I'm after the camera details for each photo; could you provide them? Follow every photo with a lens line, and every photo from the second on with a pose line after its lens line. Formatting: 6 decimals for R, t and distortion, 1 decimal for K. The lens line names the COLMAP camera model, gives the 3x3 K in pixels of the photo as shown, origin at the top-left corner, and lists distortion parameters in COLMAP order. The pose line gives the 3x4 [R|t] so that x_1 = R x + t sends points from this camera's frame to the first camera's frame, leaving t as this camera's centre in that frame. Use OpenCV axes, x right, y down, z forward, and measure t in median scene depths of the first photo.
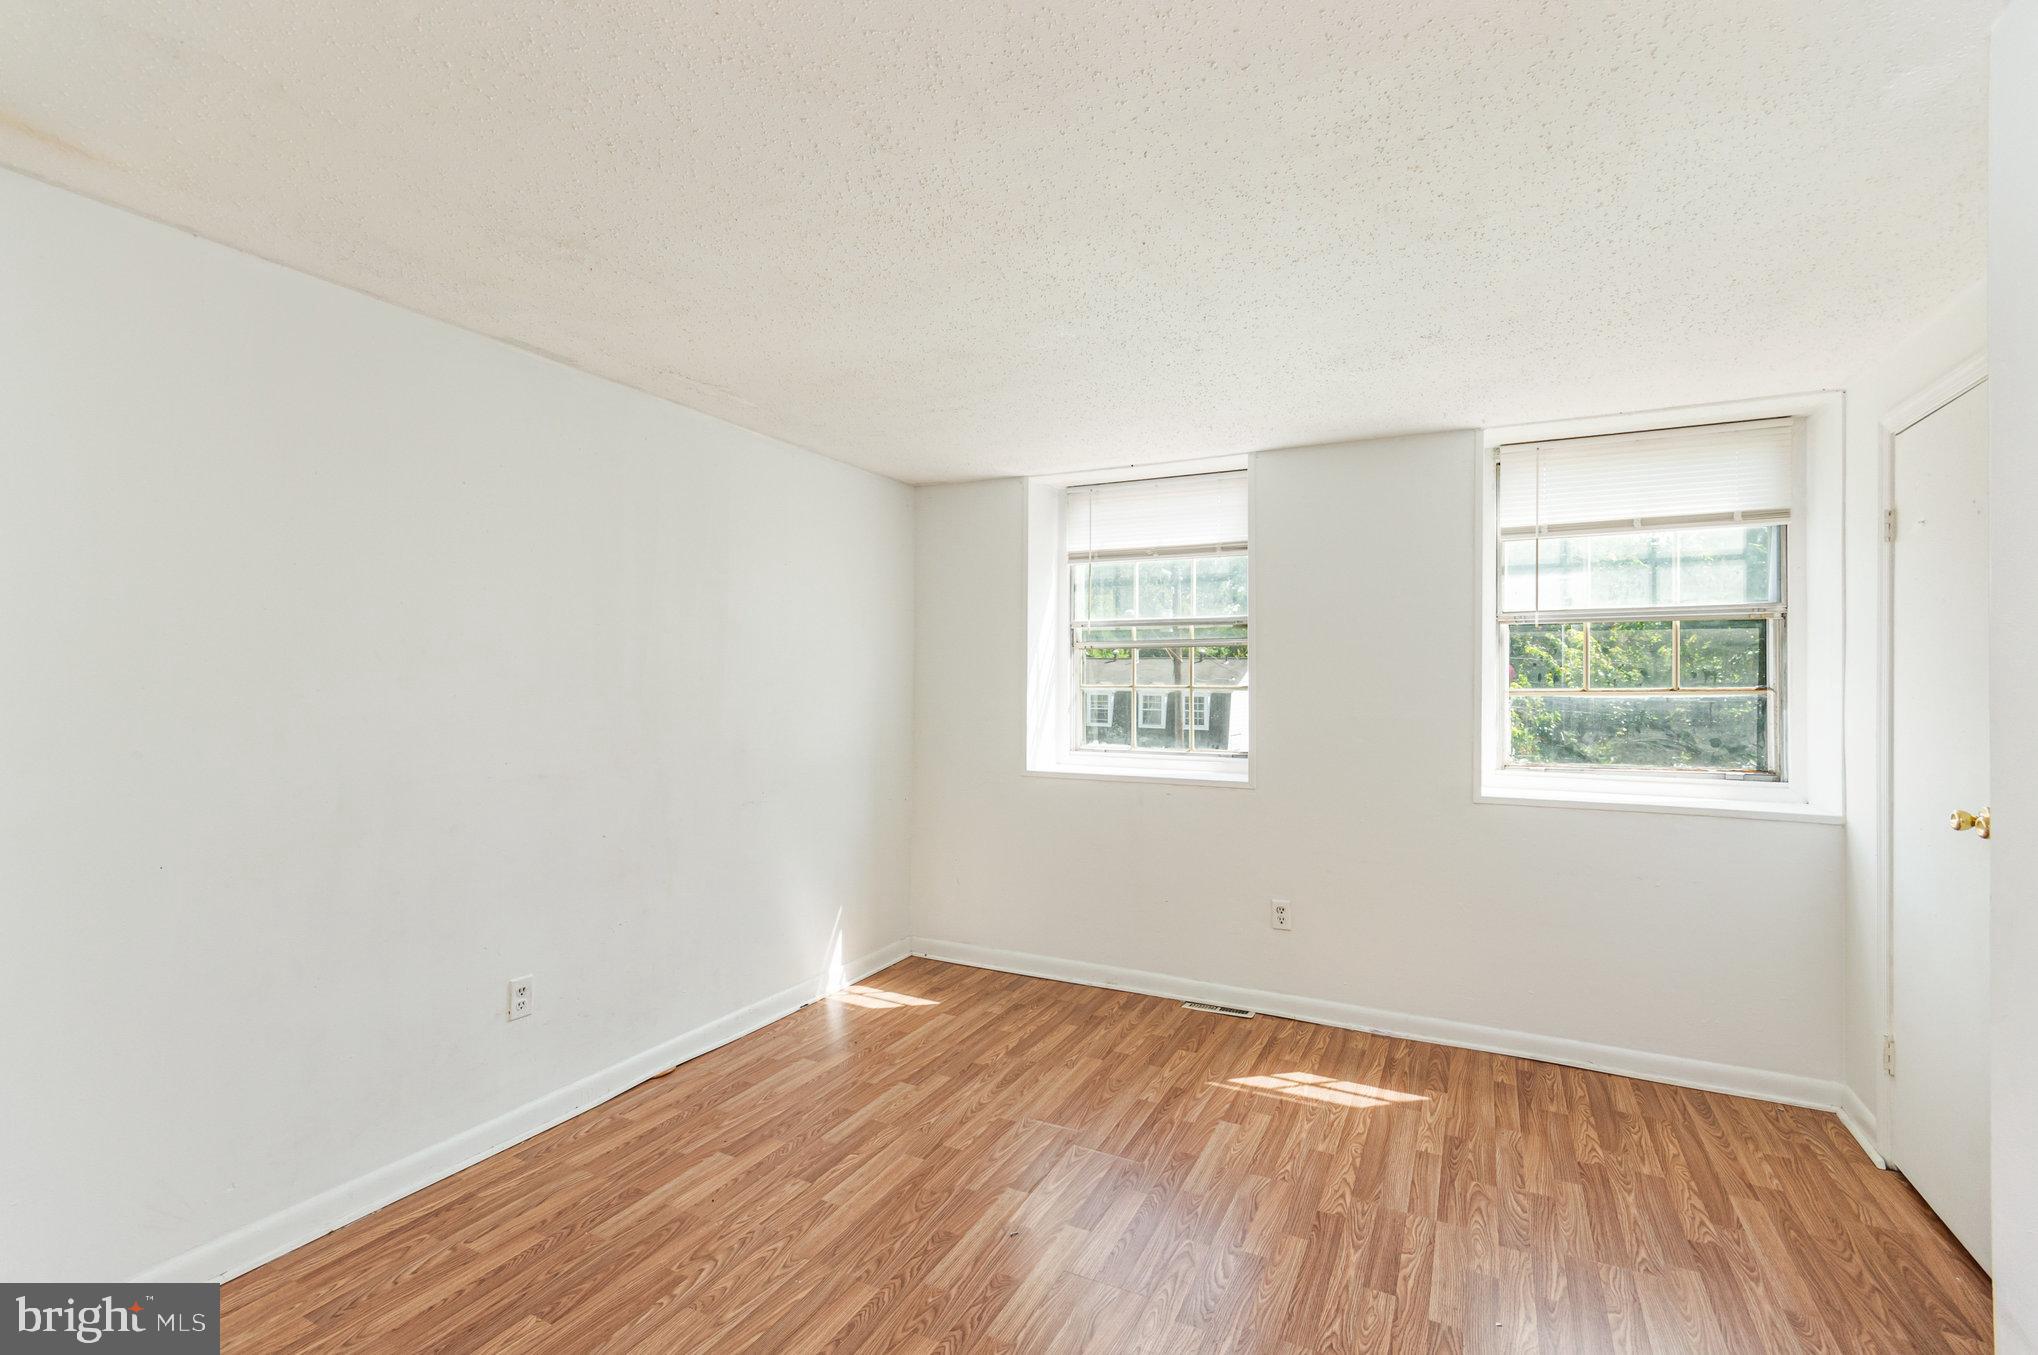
lens RADIAL K [[903.7, 0, 1016.8], [0, 903.7, 659.8], [0, 0, 1]] dist [-0.000504, -0.000600]
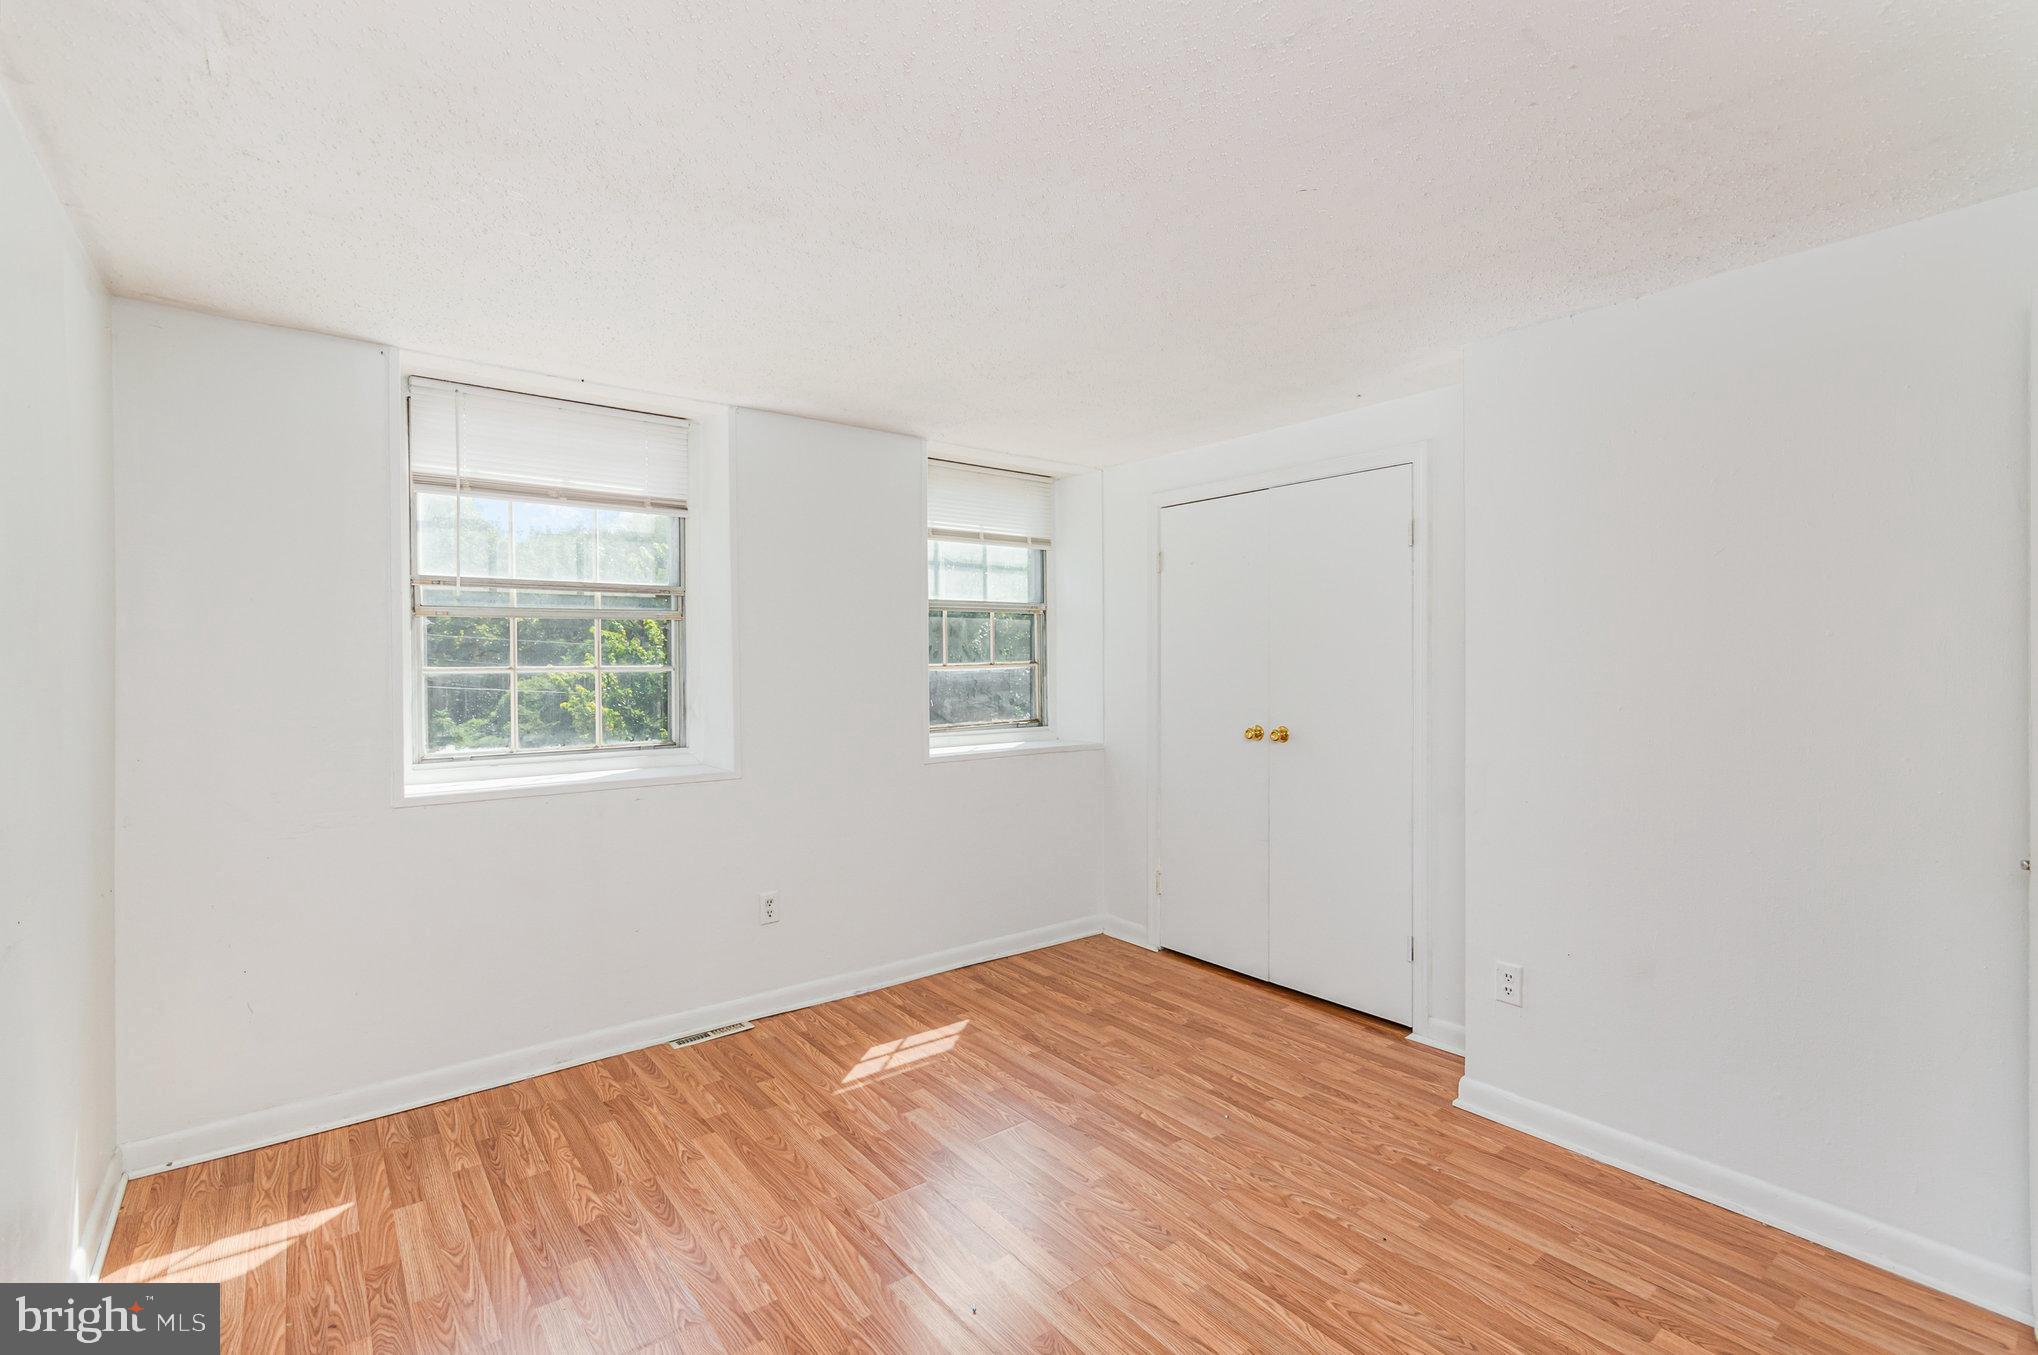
lens RADIAL K [[918.8, 0, 1017.6], [0, 918.8, 650.3], [0, 0, 1]] dist [0.006473, -0.001679]
pose [[0.425063, 0.002011, 0.905162, -0.515031], [-0.015059, 0.999875, 0.004850, 0.006121], [-0.905039, -0.015693, 0.425040, 0.400592]]
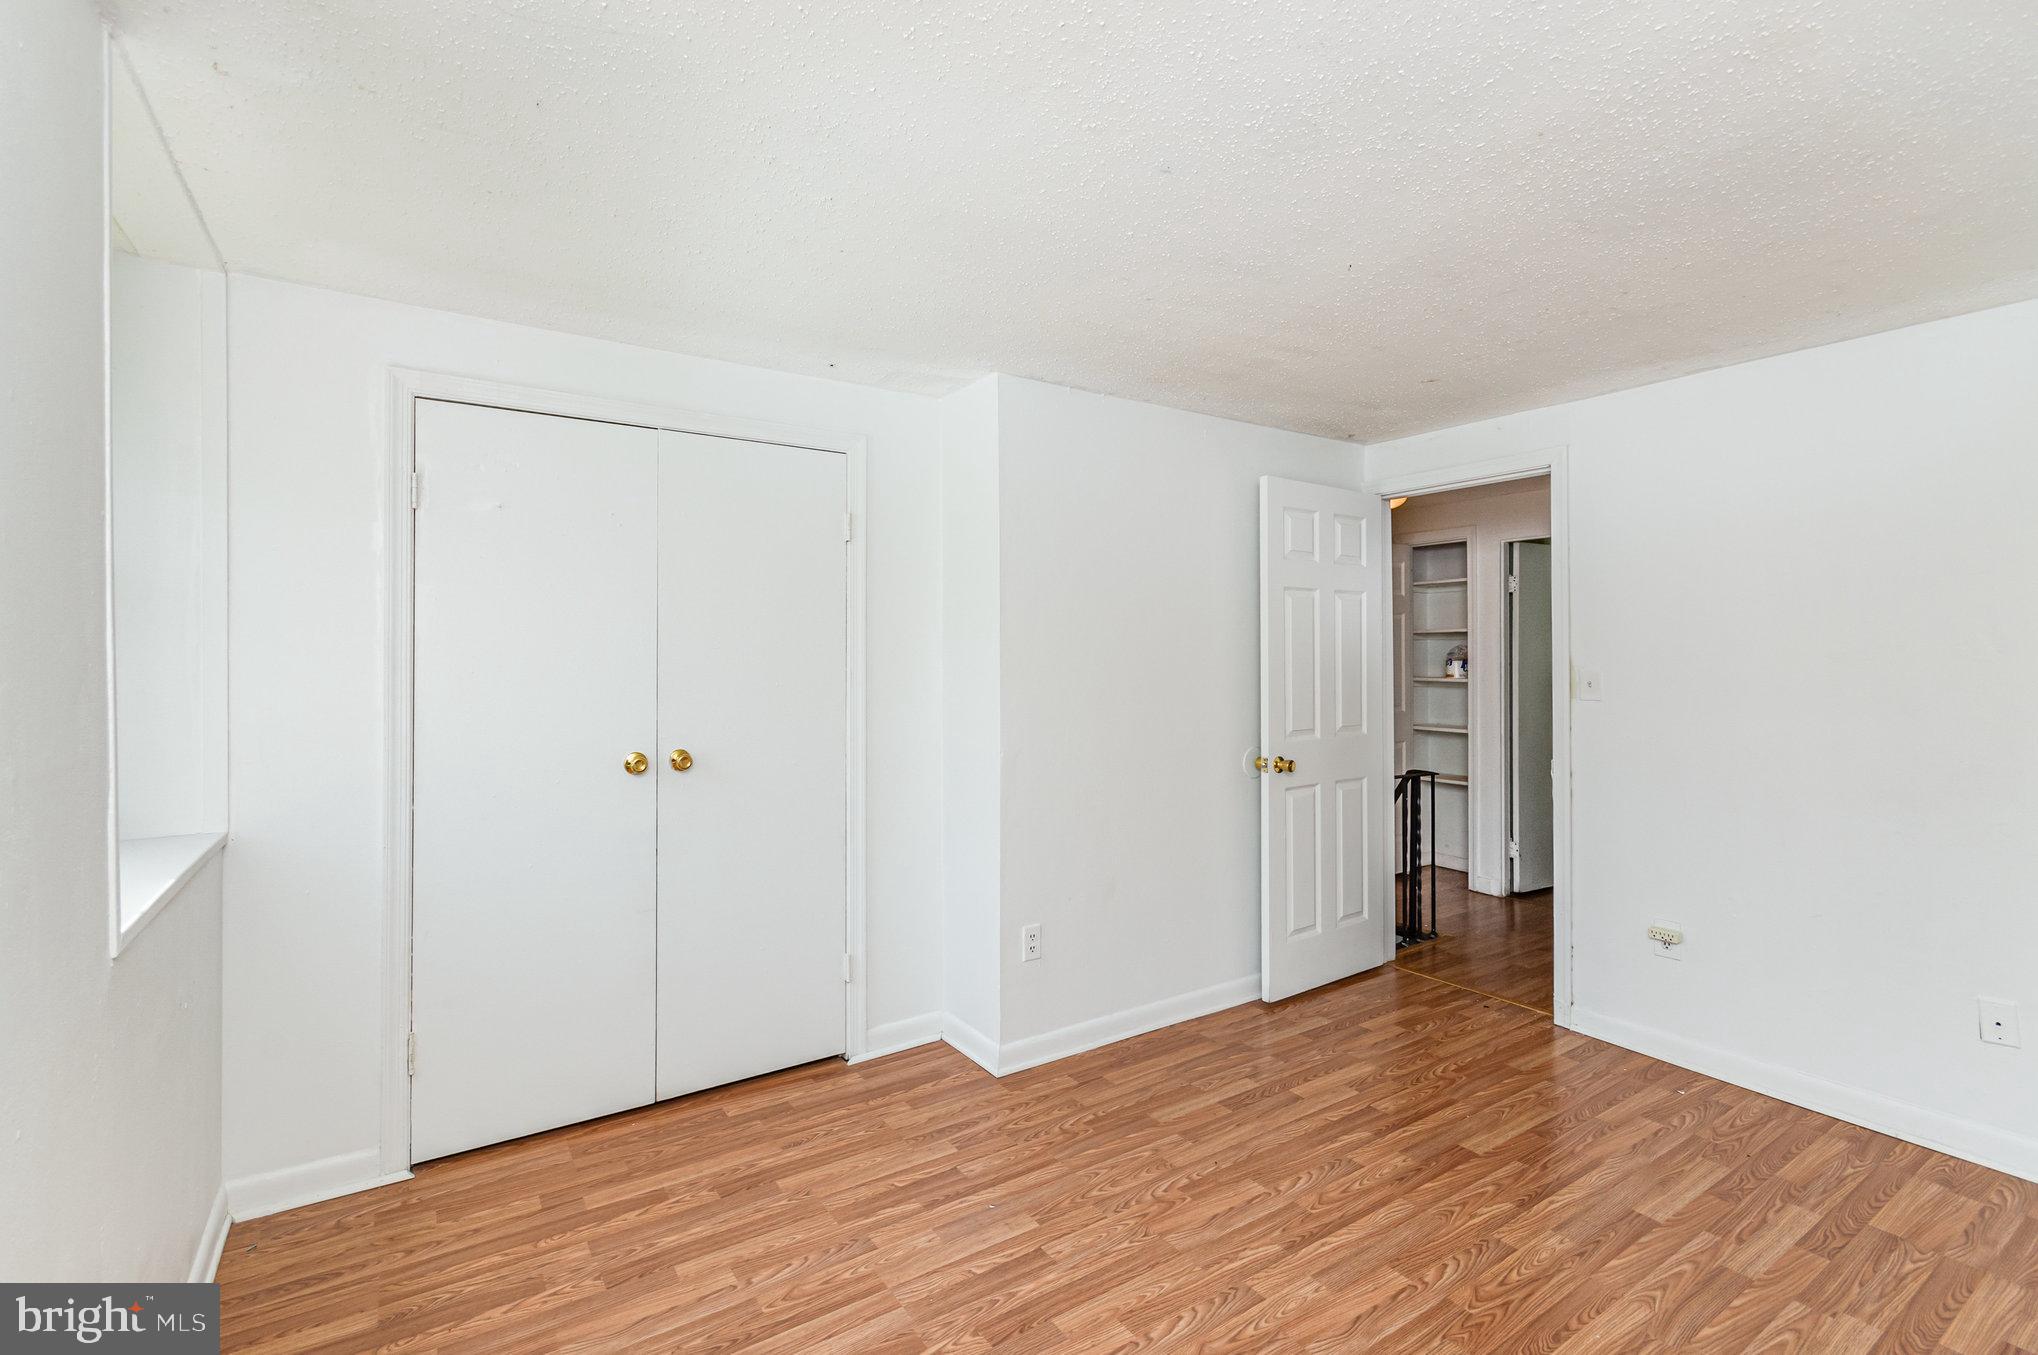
lens RADIAL K [[918.8, 0, 1017.6], [0, 918.8, 650.3], [0, 0, 1]] dist [0.006473, -0.001679]
pose [[-0.869598, 0.001970, 0.493757, -0.053299], [-0.015068, 0.999420, -0.030525, 0.025160], [-0.493531, -0.033985, -0.869064, 1.180318]]
